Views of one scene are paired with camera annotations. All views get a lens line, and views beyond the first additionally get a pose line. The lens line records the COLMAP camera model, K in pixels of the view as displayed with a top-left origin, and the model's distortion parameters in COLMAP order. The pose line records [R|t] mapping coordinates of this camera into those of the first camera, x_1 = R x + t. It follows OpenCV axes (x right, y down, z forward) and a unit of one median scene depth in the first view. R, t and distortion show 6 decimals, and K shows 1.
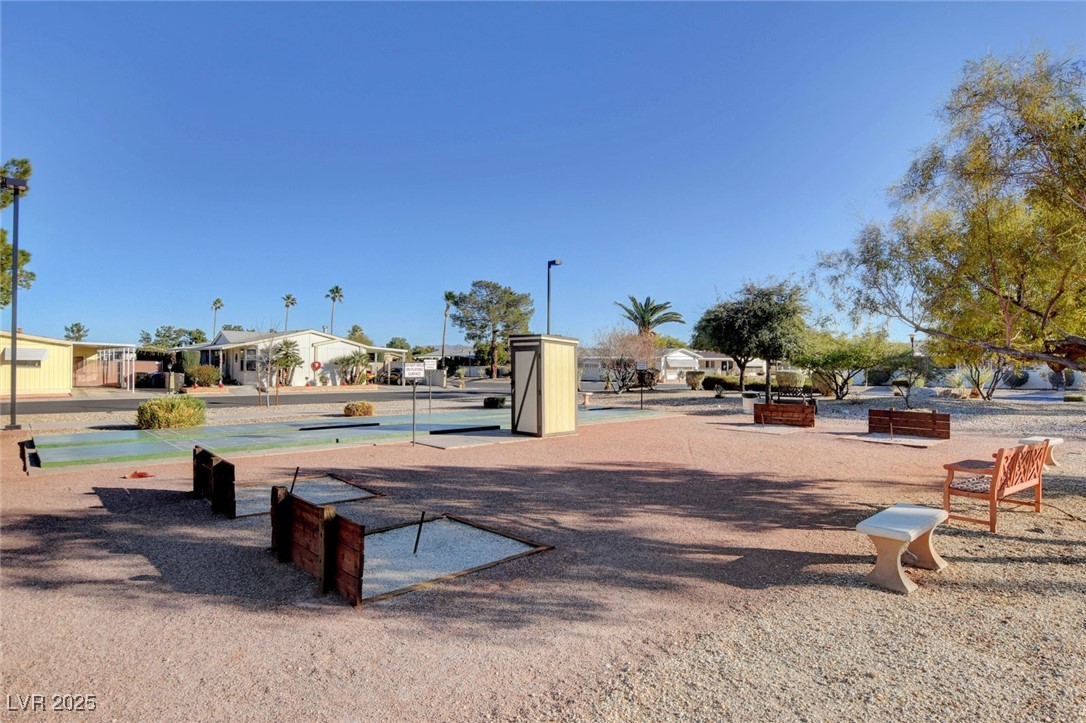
lens RADIAL K [[590.2, 0, 543.0], [0, 590.2, 362.5], [0, 0, 1]] dist [-0.017828, 0.001903]
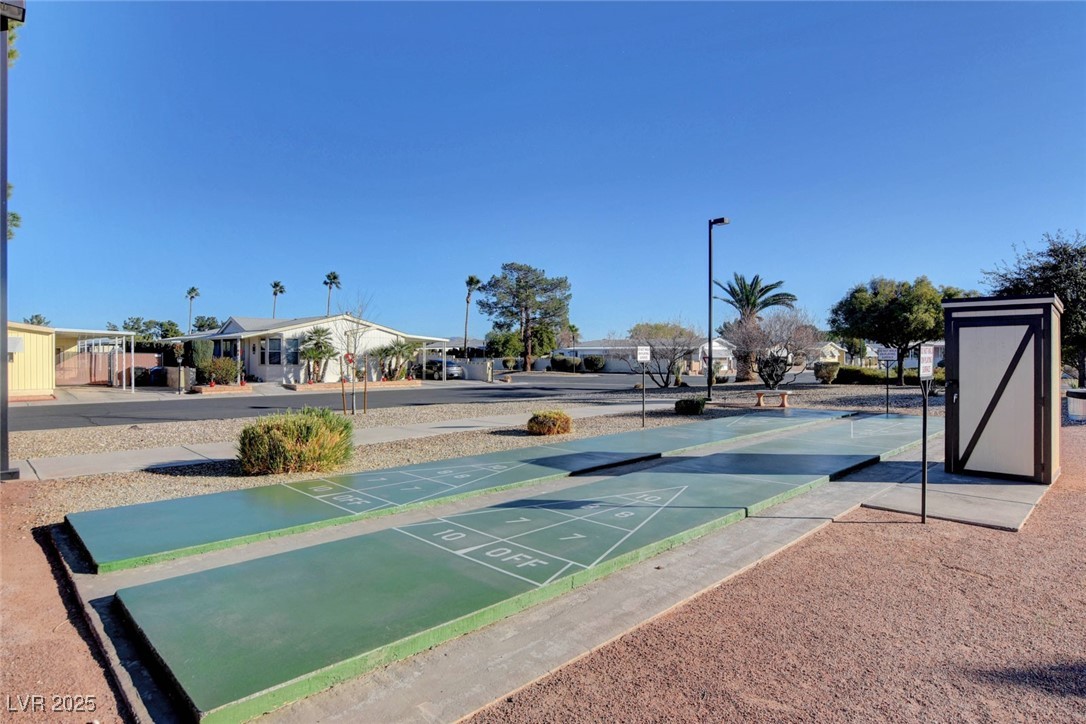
lens RADIAL K [[581.1, 0, 545.6], [0, 581.1, 360.0], [0, 0, 1]] dist [-0.020121, -0.002186]
pose [[0.998237, -0.005567, 0.059084, -0.164509], [0.004989, 0.999938, 0.009921, 0.001784], [-0.059136, -0.009609, 0.998204, 0.167177]]
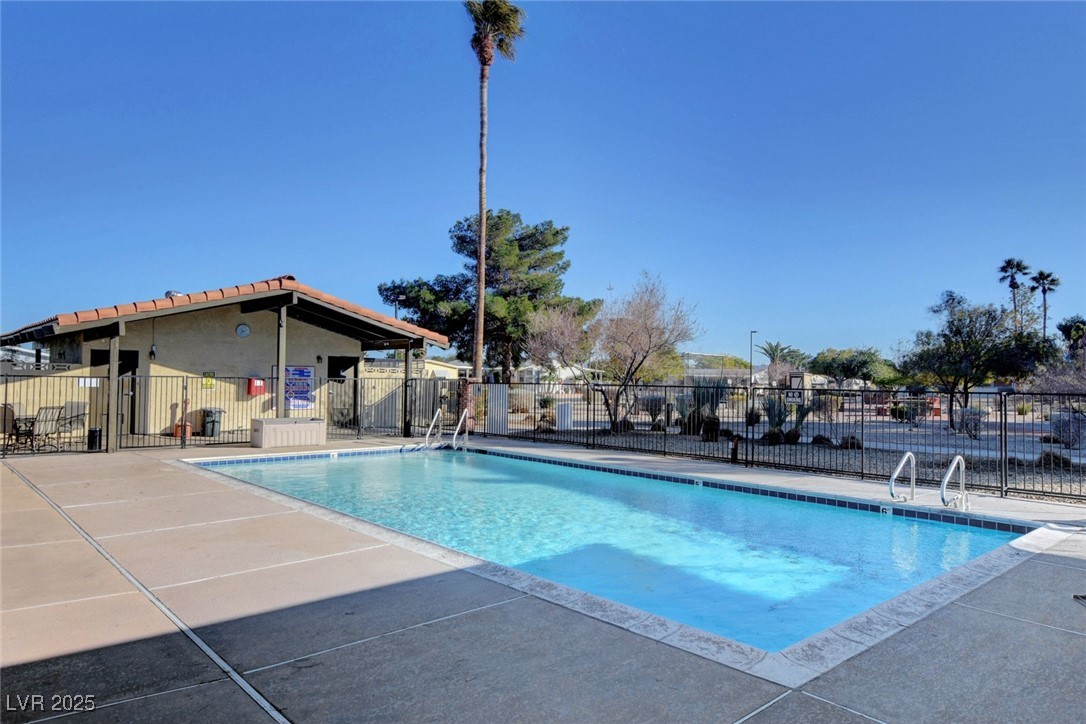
lens RADIAL K [[687.6, 0, 542.6], [0, 687.6, 357.7], [0, 0, 1]] dist [-0.001163, 0.000948]
pose [[0.999914, 0.006129, 0.011615, -0.481962], [-0.005781, 0.999540, -0.029762, -0.002951], [-0.011792, 0.029693, 0.999490, -0.894472]]
